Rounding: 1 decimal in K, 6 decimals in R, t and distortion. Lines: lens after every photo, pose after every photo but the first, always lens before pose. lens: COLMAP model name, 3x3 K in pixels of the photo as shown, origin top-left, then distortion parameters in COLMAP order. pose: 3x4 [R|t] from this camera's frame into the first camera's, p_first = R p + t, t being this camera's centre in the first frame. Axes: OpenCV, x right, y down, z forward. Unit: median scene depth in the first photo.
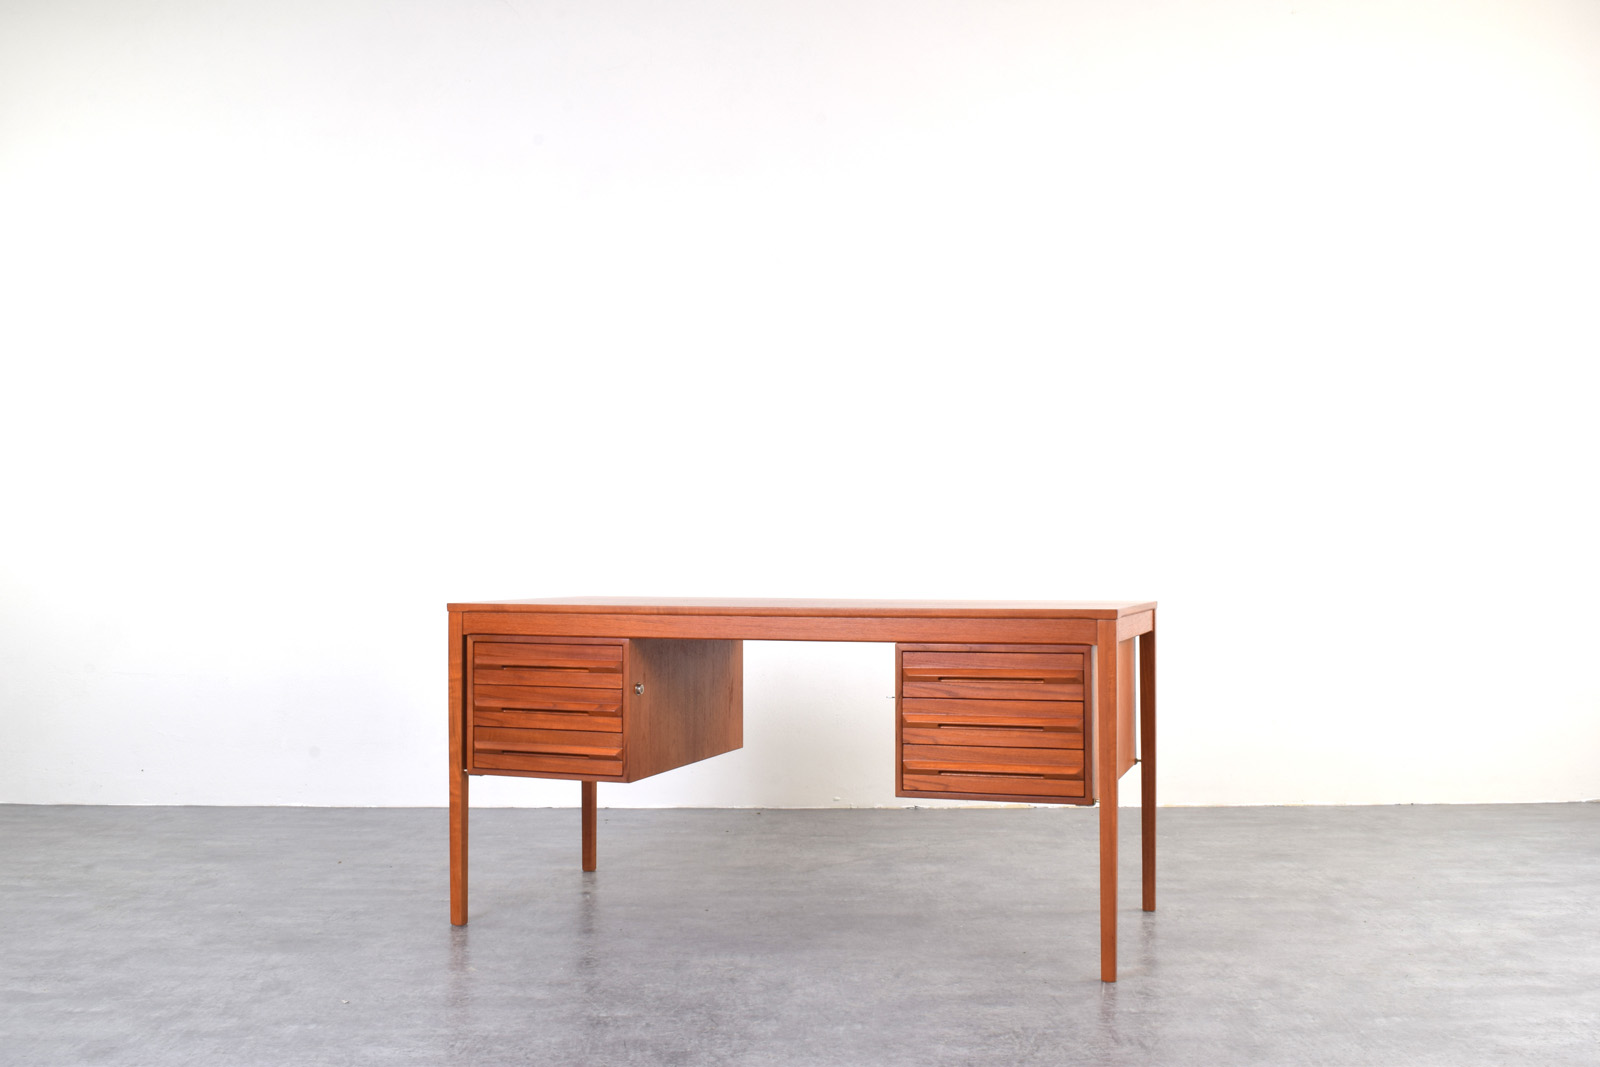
lens RADIAL K [[1639.5, 0, 786.5], [0, 1639.5, 527.7], [0, 0, 1]] dist [-0.066745, 0.000000]
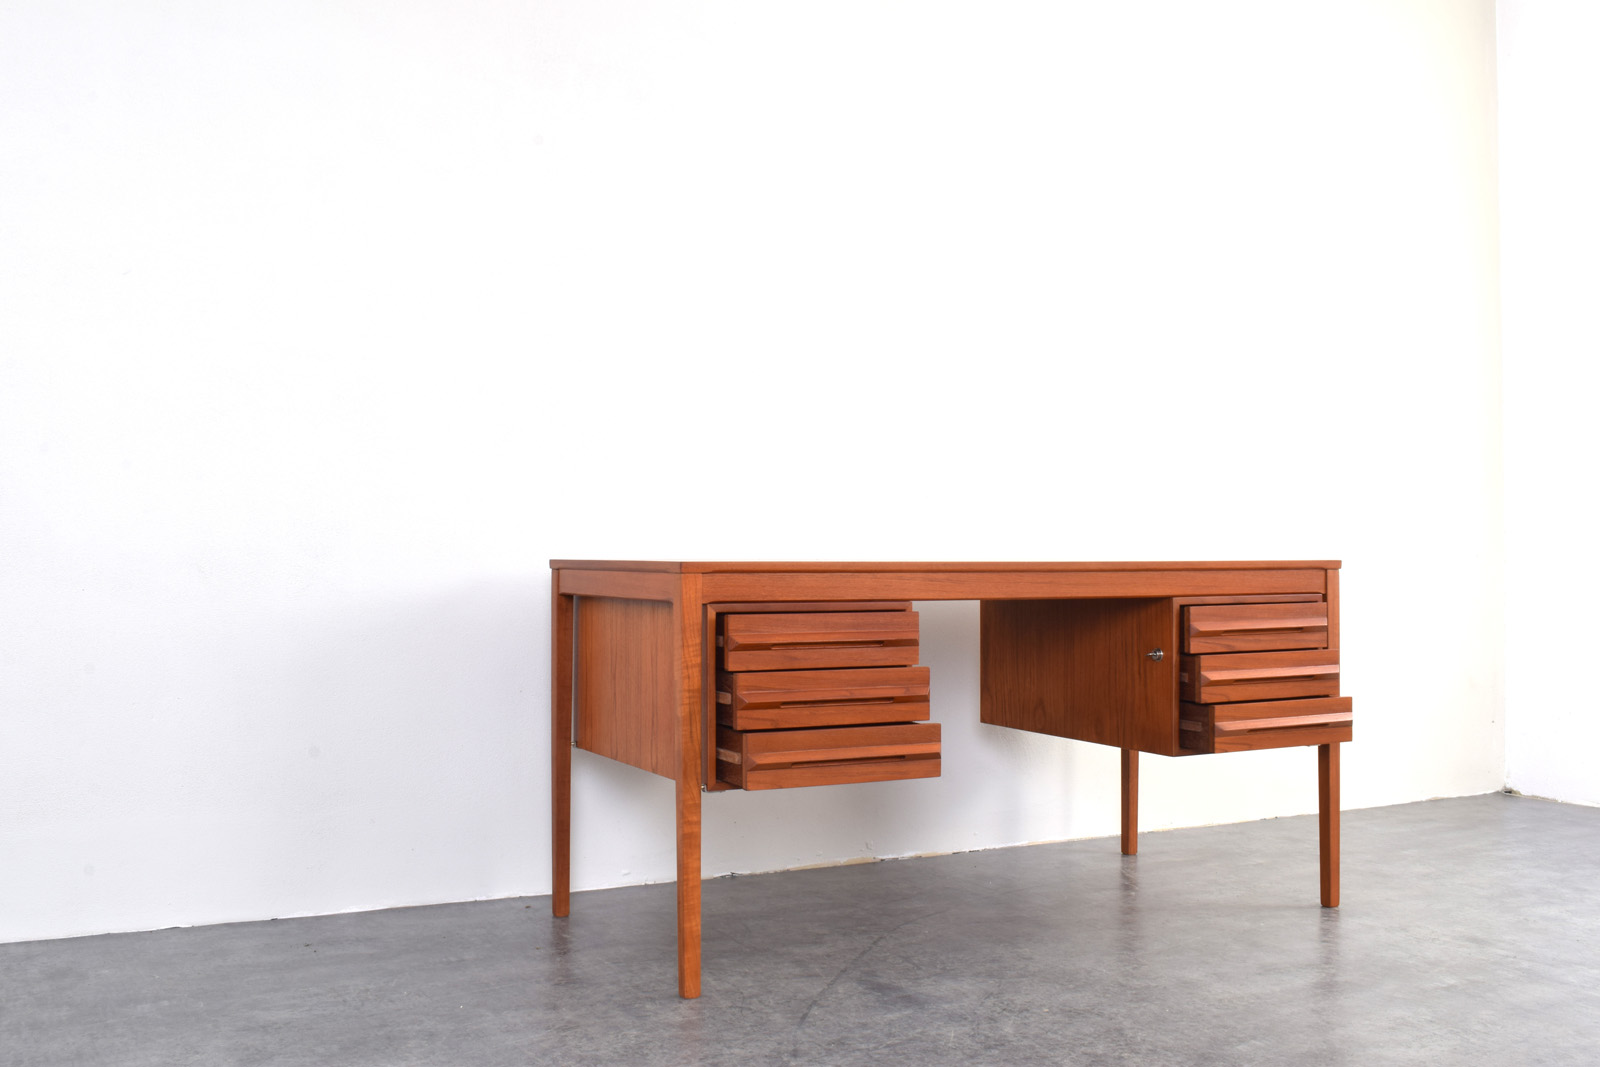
lens RADIAL K [[1639.5, 0, 790.1], [0, 1639.5, 530.7], [0, 0, 1]] dist [-0.066745, 0.000000]
pose [[0.683456, 0.008522, 0.729942, -0.734047], [-0.017882, 0.999827, 0.005070, 0.028986], [-0.729772, -0.016518, 0.683491, 0.482511]]
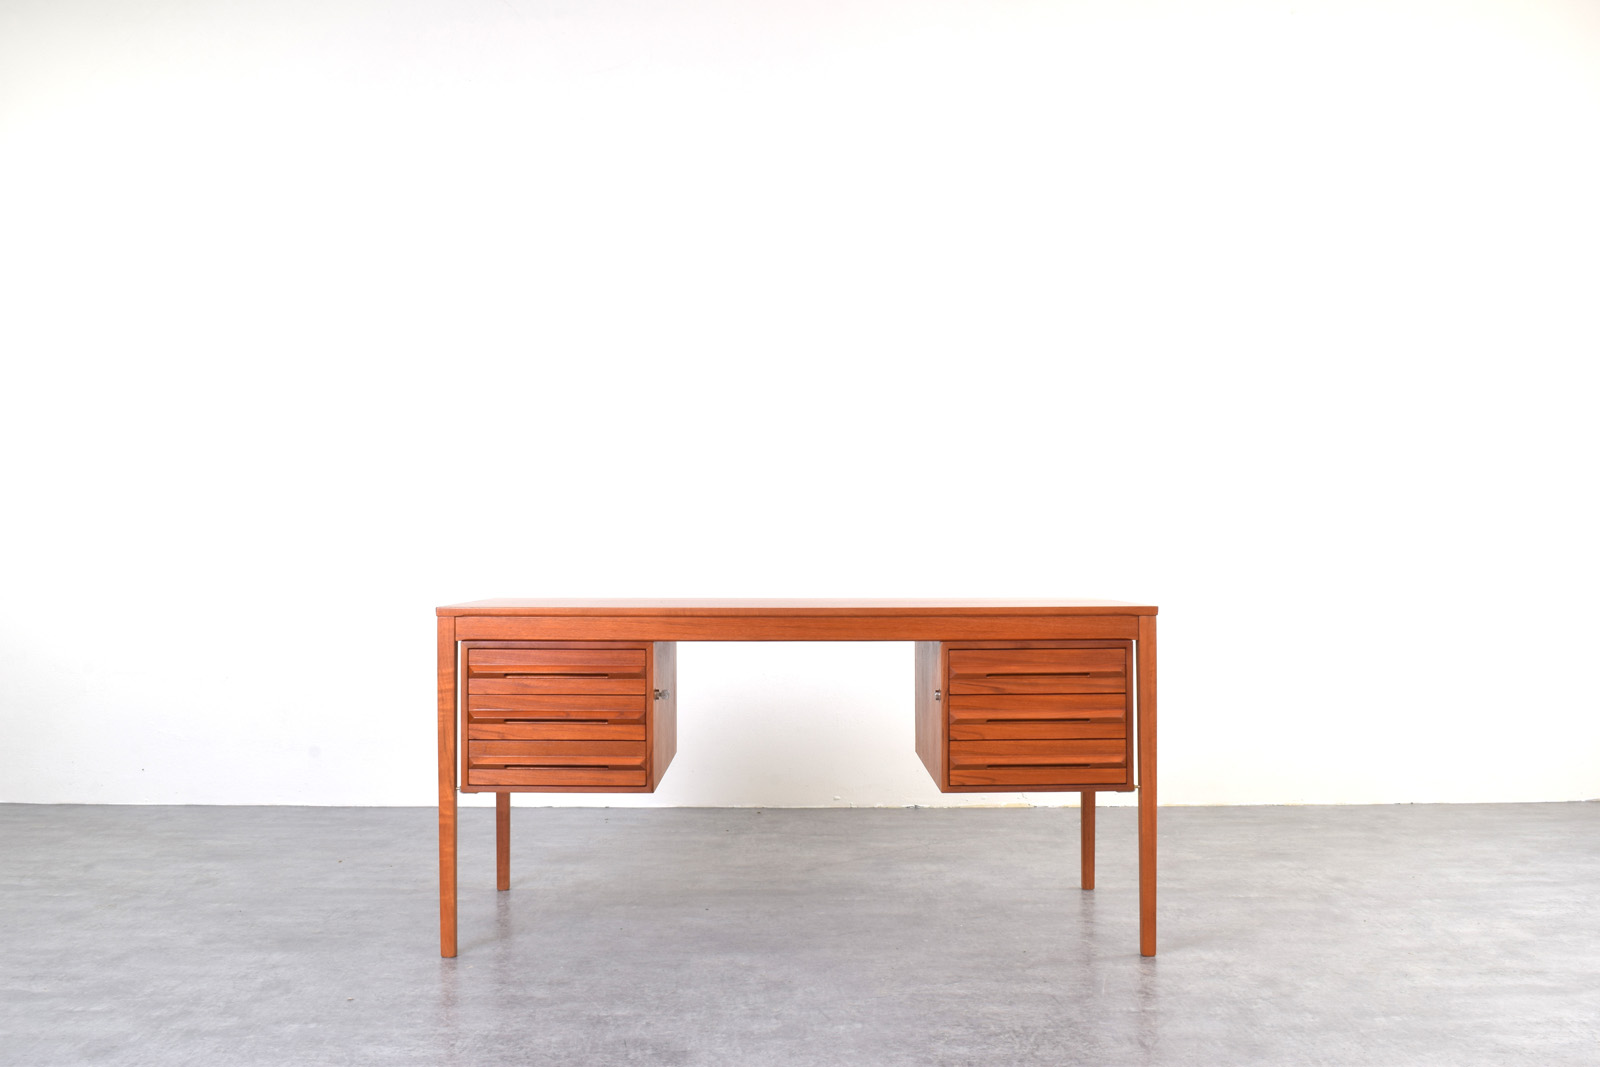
lens RADIAL K [[1639.5, 0, 795.6], [0, 1639.5, 545.4], [0, 0, 1]] dist [-0.066745, 0.000000]
pose [[0.939063, 0.004229, 0.343720, -0.345398], [-0.006797, 0.999957, 0.006269, 0.004787], [-0.343679, -0.008223, 0.939051, 0.073968]]
